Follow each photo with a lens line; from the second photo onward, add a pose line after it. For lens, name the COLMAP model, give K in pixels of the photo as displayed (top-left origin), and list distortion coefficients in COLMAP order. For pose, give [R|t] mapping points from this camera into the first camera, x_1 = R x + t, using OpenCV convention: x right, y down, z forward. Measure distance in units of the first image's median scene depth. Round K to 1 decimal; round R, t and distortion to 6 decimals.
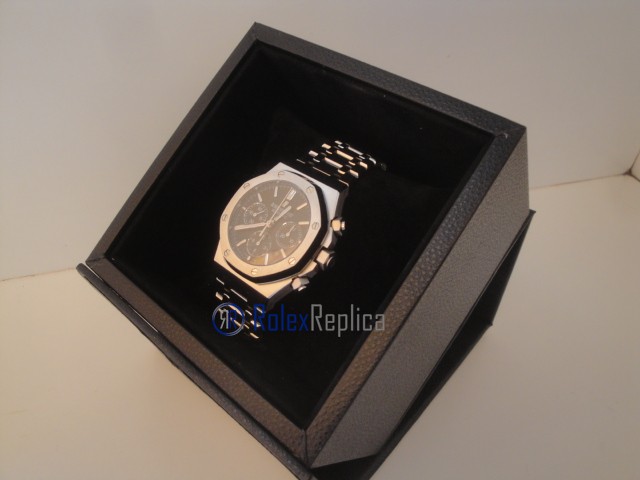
lens RADIAL K [[520.0, 0, 320.0], [0, 520.0, 240.0], [0, 0, 1]] dist [-0.162637, 0.110691]
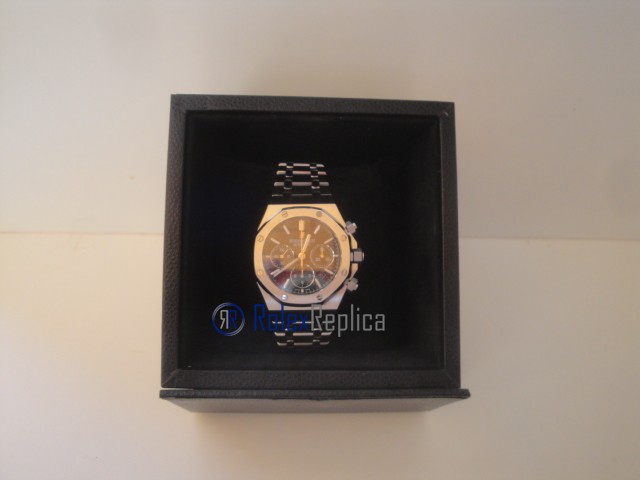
lens RADIAL K [[520.0, 0, 320.0], [0, 520.0, 240.0], [0, 0, 1]] dist [-0.162637, 0.110691]
pose [[0.729631, -0.513650, 0.451444, -0.551570], [0.444479, 0.857907, 0.257748, -0.331363], [-0.519689, 0.012596, 0.854263, -0.017644]]
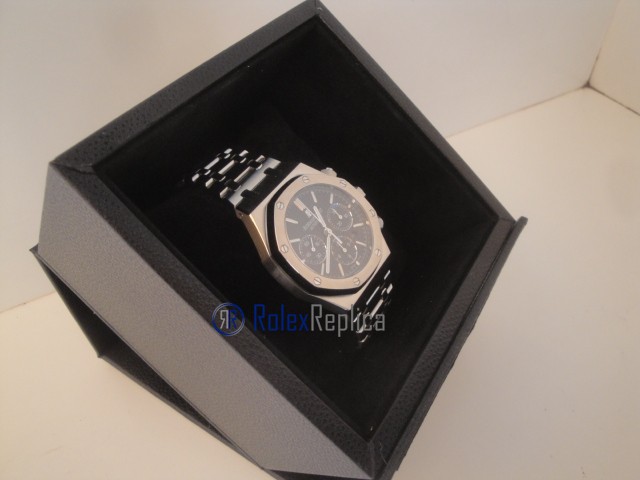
lens RADIAL K [[520.0, 0, 320.0], [0, 520.0, 240.0], [0, 0, 1]] dist [-0.162637, 0.110691]
pose [[-0.155771, -0.744414, 0.649294, -0.673911], [0.667344, 0.405317, 0.624796, -0.586143], [-0.728277, 0.530628, 0.433644, 0.594864]]
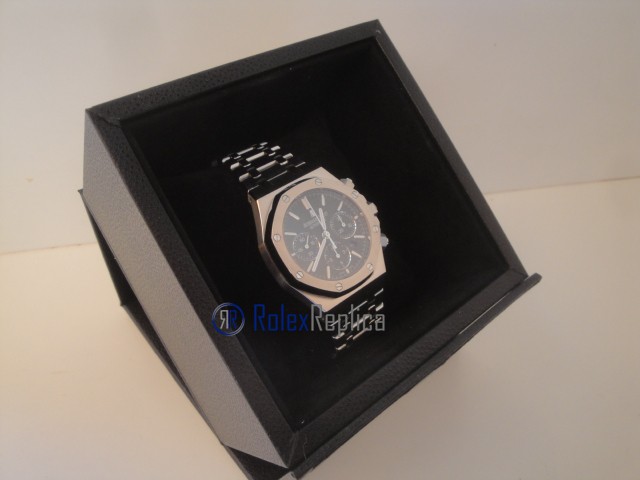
lens RADIAL K [[520.0, 0, 320.0], [0, 520.0, 240.0], [0, 0, 1]] dist [-0.162637, 0.110691]
pose [[0.143144, -0.708329, 0.691216, -0.741103], [0.639894, 0.599032, 0.481348, -0.478168], [-0.755013, 0.373403, 0.539004, 0.472909]]
